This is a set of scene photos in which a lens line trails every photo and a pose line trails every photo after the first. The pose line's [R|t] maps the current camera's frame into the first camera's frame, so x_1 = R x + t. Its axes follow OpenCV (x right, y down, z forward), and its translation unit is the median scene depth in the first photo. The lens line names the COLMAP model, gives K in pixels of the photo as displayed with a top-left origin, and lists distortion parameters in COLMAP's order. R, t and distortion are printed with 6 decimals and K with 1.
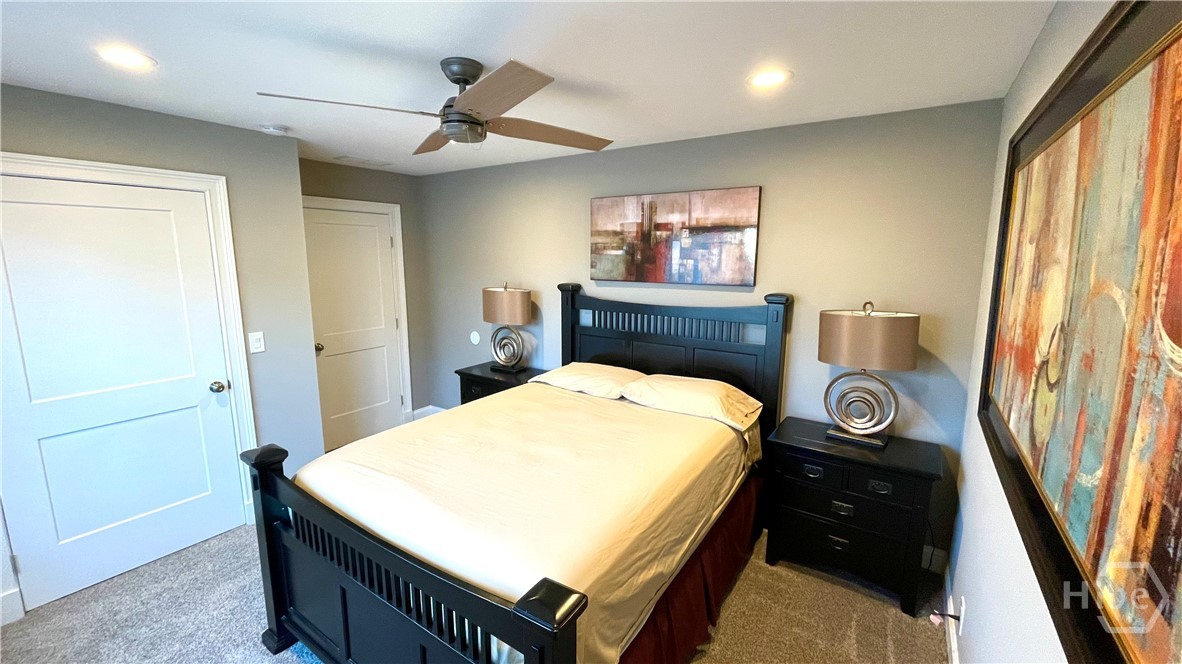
lens RADIAL K [[478.1, 0, 595.8], [0, 478.1, 331.4], [0, 0, 1]] dist [0.001870, 0.000303]
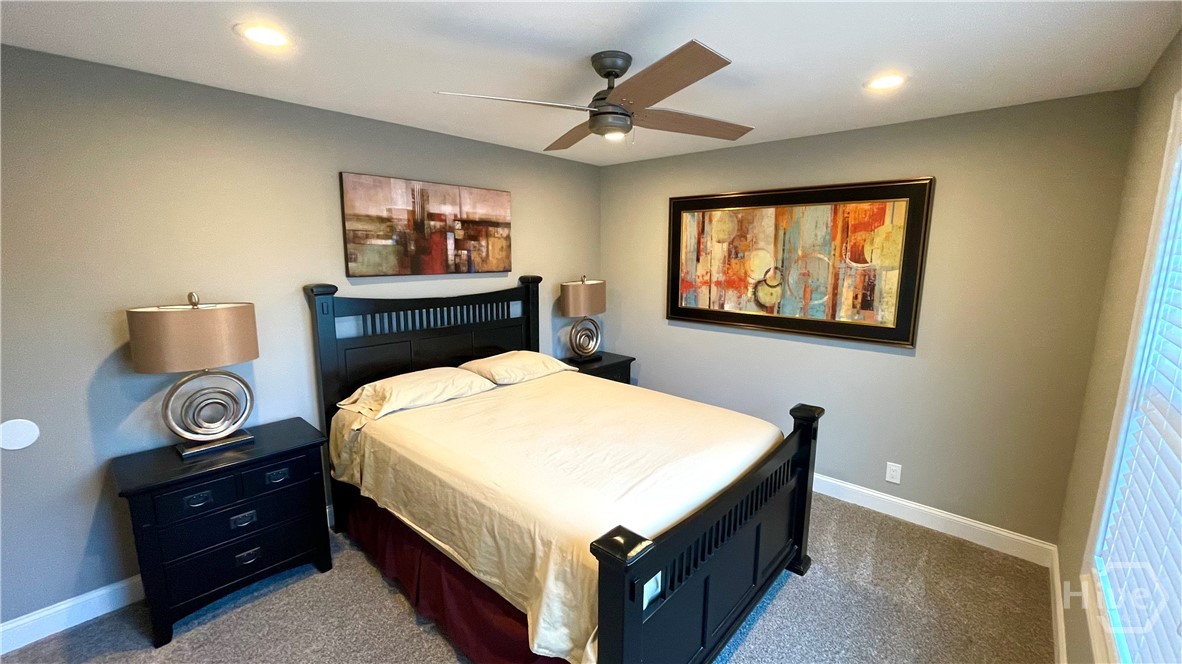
lens RADIAL K [[478.1, 0, 595.8], [0, 478.1, 331.4], [0, 0, 1]] dist [0.001870, 0.000303]
pose [[0.126659, -0.173534, 0.976649, -0.814602], [0.143371, 0.977443, 0.155081, -0.093918], [-0.981531, 0.120381, 0.148681, 0.557660]]
